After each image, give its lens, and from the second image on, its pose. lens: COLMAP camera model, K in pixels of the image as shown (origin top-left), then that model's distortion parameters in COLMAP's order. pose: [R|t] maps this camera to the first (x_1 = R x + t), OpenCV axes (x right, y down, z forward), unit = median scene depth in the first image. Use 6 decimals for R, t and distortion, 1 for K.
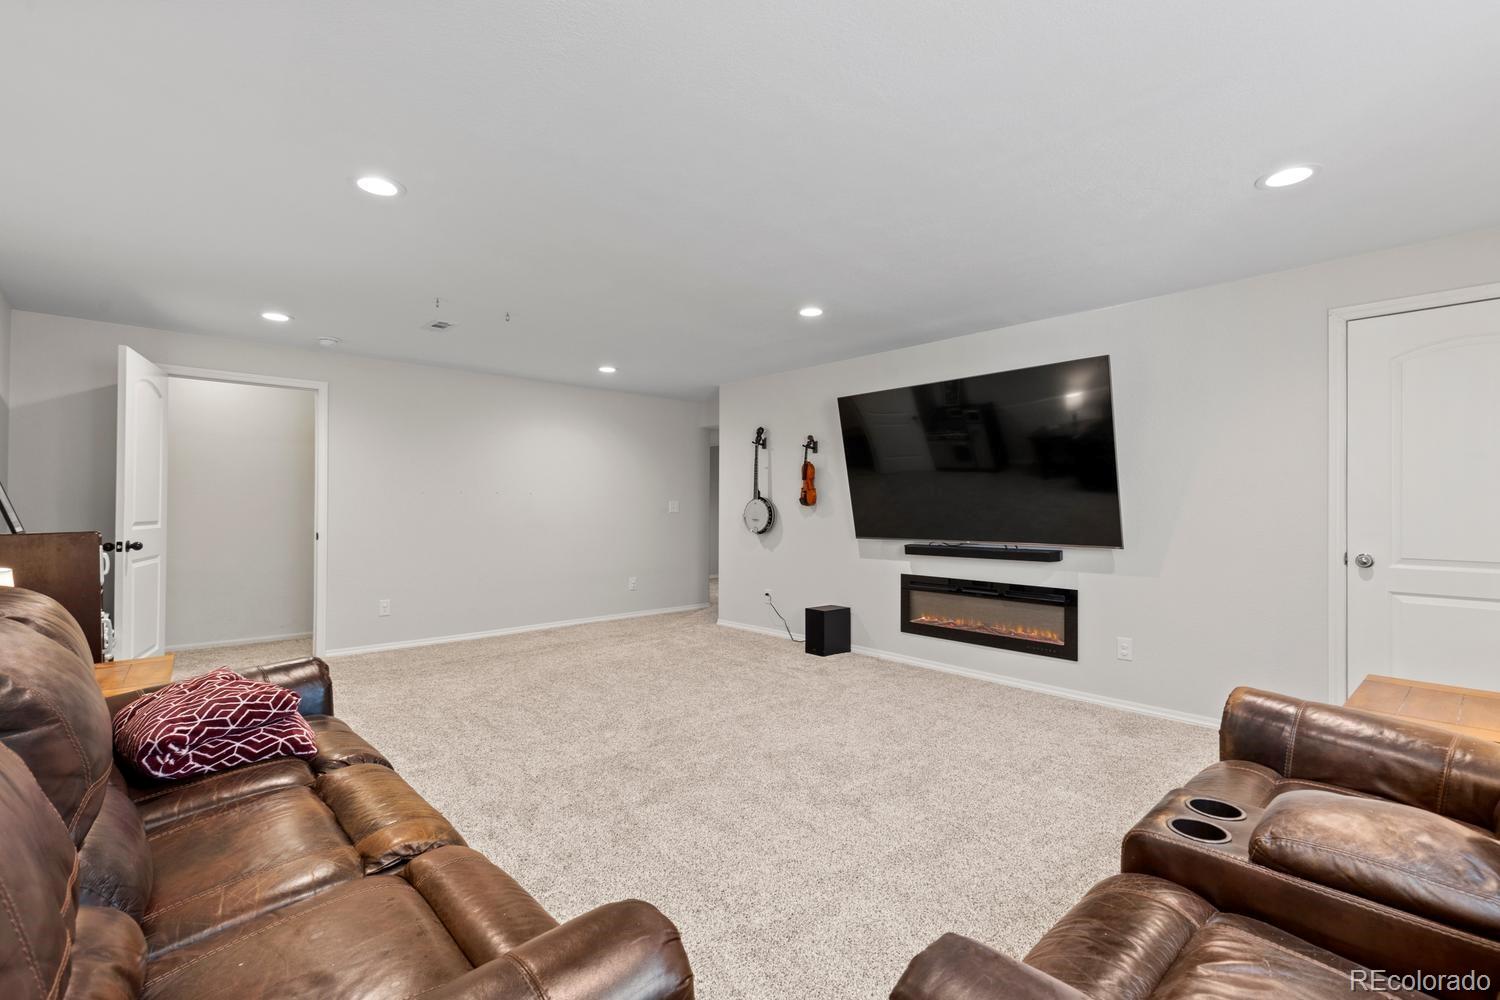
lens RADIAL K [[711.1, 0, 705.7], [0, 711.1, 499.7], [0, 0, 1]] dist [0.002983, 0.000243]
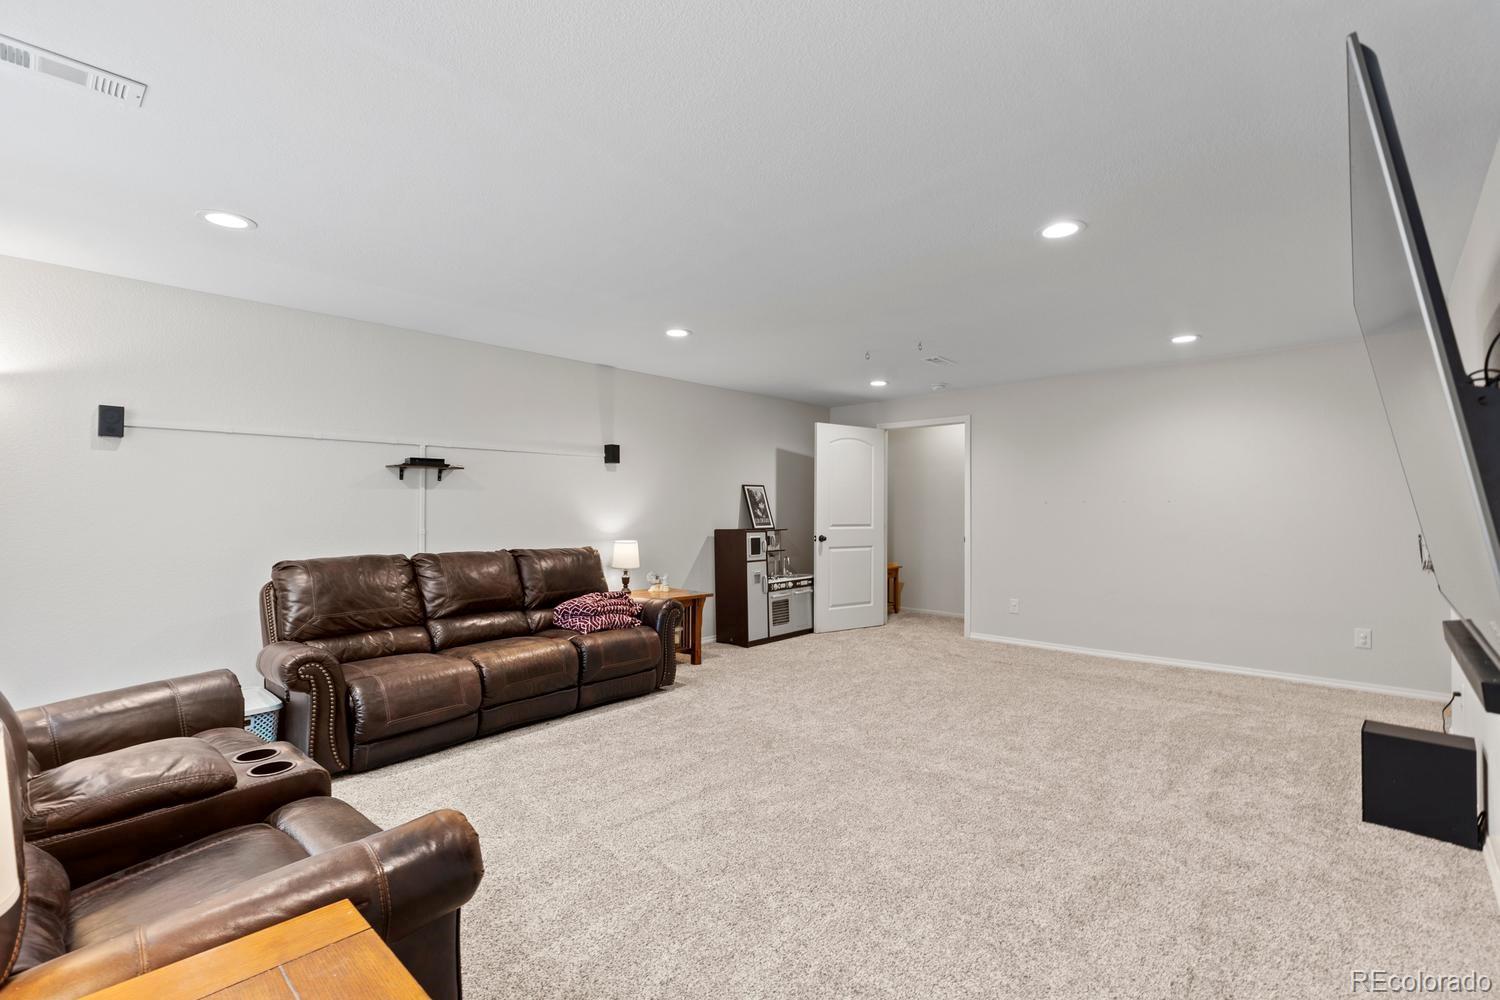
lens RADIAL K [[671.3, 0, 750.4], [0, 671.3, 507.2], [0, 0, 1]] dist [0.004082, -0.000649]
pose [[0.101293, -0.004809, -0.994845, 0.688191], [0.007498, 0.999964, -0.004070, -0.002200], [0.994828, -0.007047, 0.101325, 0.602856]]
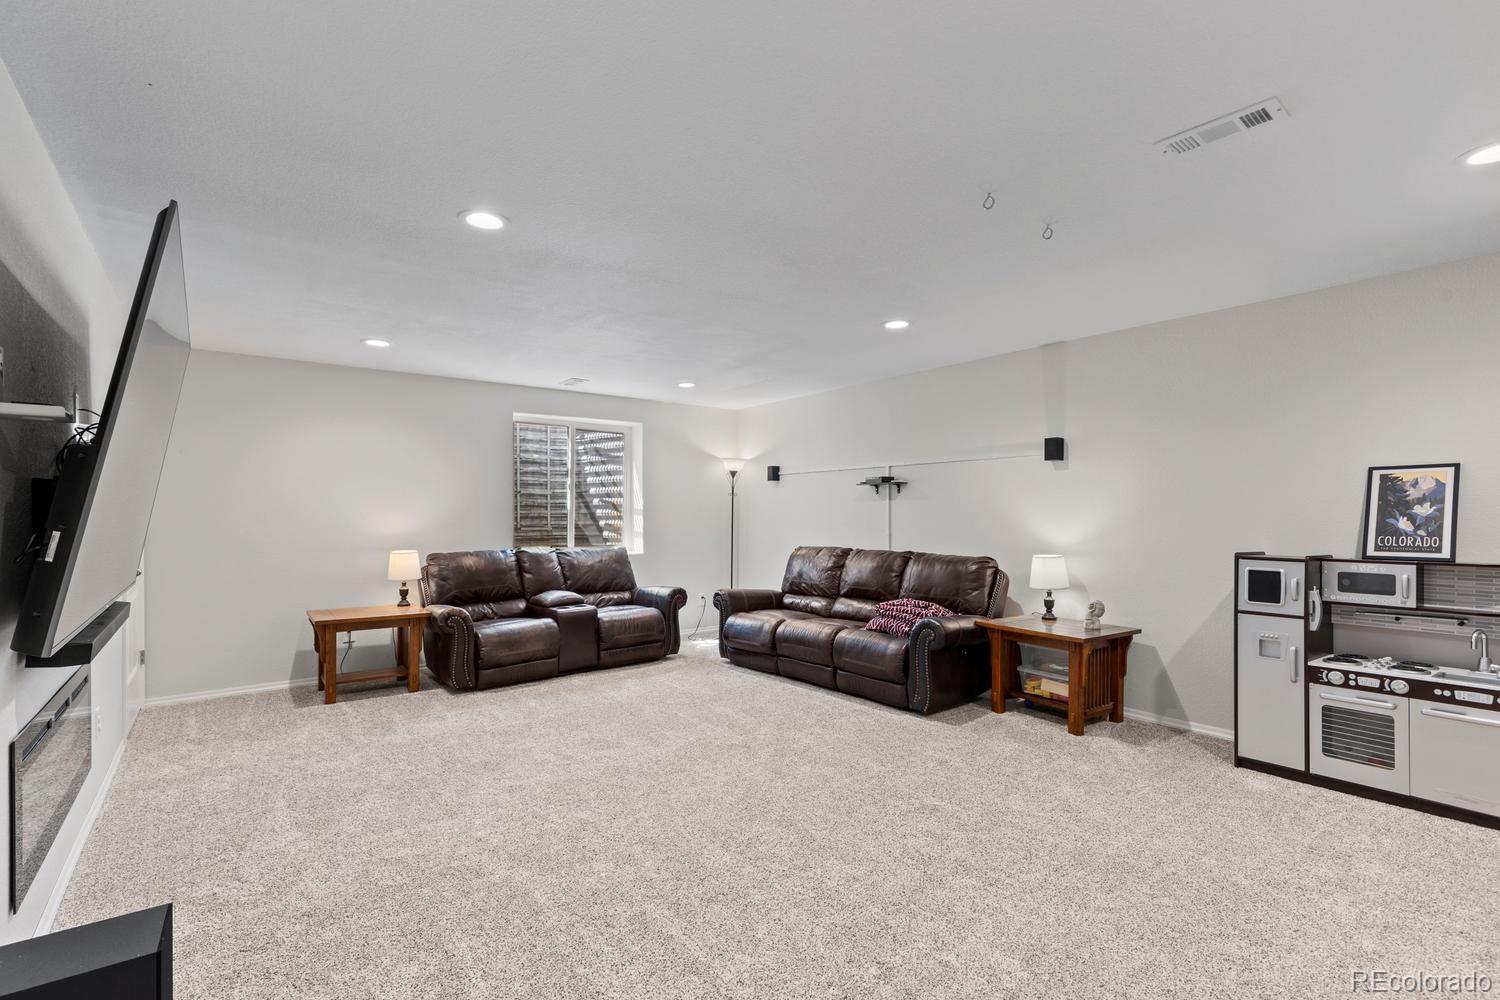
lens RADIAL K [[671.3, 0, 750.4], [0, 671.3, 507.2], [0, 0, 1]] dist [0.004082, -0.000649]
pose [[-0.998524, -0.000623, 0.054304, -0.104876], [-0.001583, 0.999843, -0.017647, -0.000593], [-0.054285, -0.017707, -0.998368, 1.464718]]
